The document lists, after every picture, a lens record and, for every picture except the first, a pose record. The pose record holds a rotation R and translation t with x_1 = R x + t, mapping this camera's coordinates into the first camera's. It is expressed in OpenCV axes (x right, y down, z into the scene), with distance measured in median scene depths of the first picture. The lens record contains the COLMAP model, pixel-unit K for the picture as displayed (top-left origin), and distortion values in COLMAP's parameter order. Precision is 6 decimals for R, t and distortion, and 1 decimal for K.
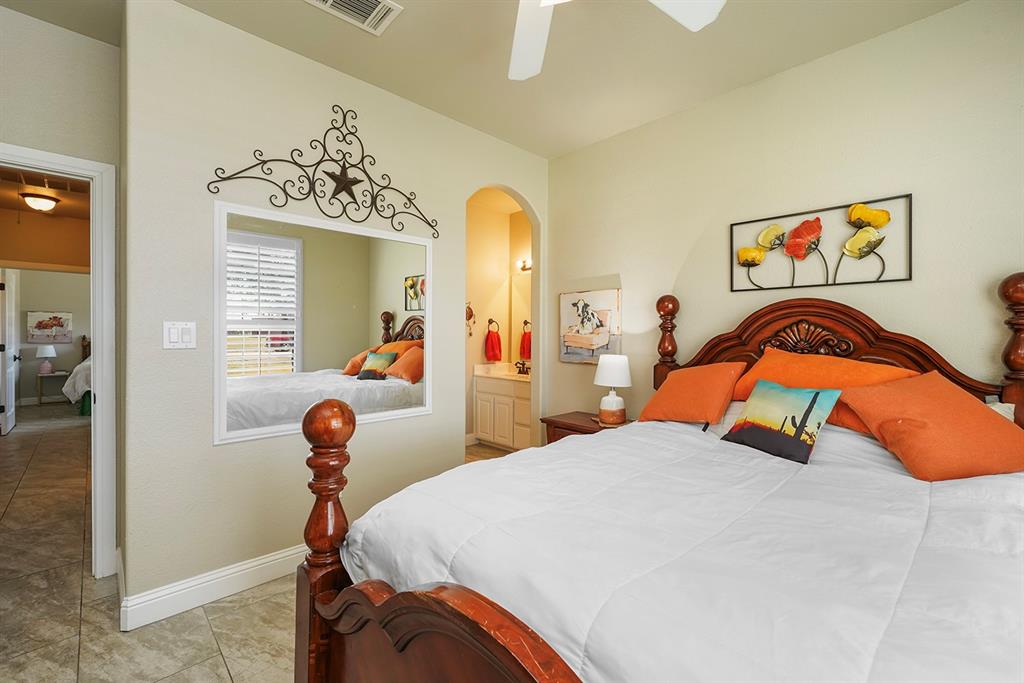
lens RADIAL K [[420.7, 0, 515.6], [0, 420.7, 336.5], [0, 0, 1]] dist [-0.010488, -0.000771]
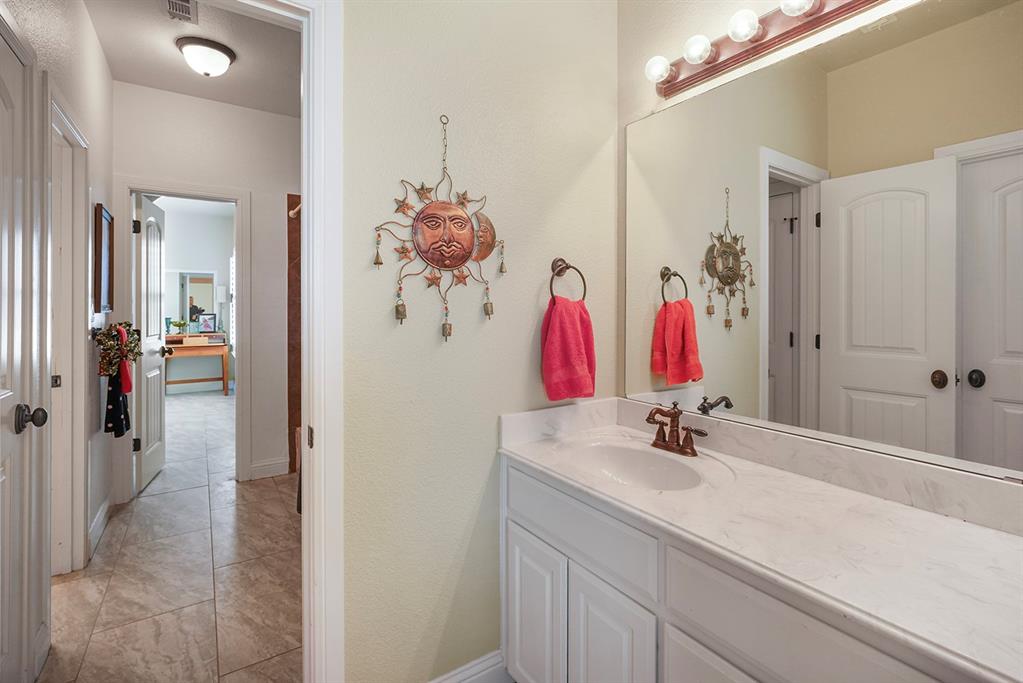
lens RADIAL K [[468.7, 0, 516.8], [0, 468.7, 309.5], [0, 0, 1]] dist [0.007693, -0.000522]
pose [[0.982276, -0.005918, -0.187347, -0.030258], [0.005308, 0.999979, -0.003758, -0.004957], [0.187365, 0.002697, 0.982287, 0.768257]]
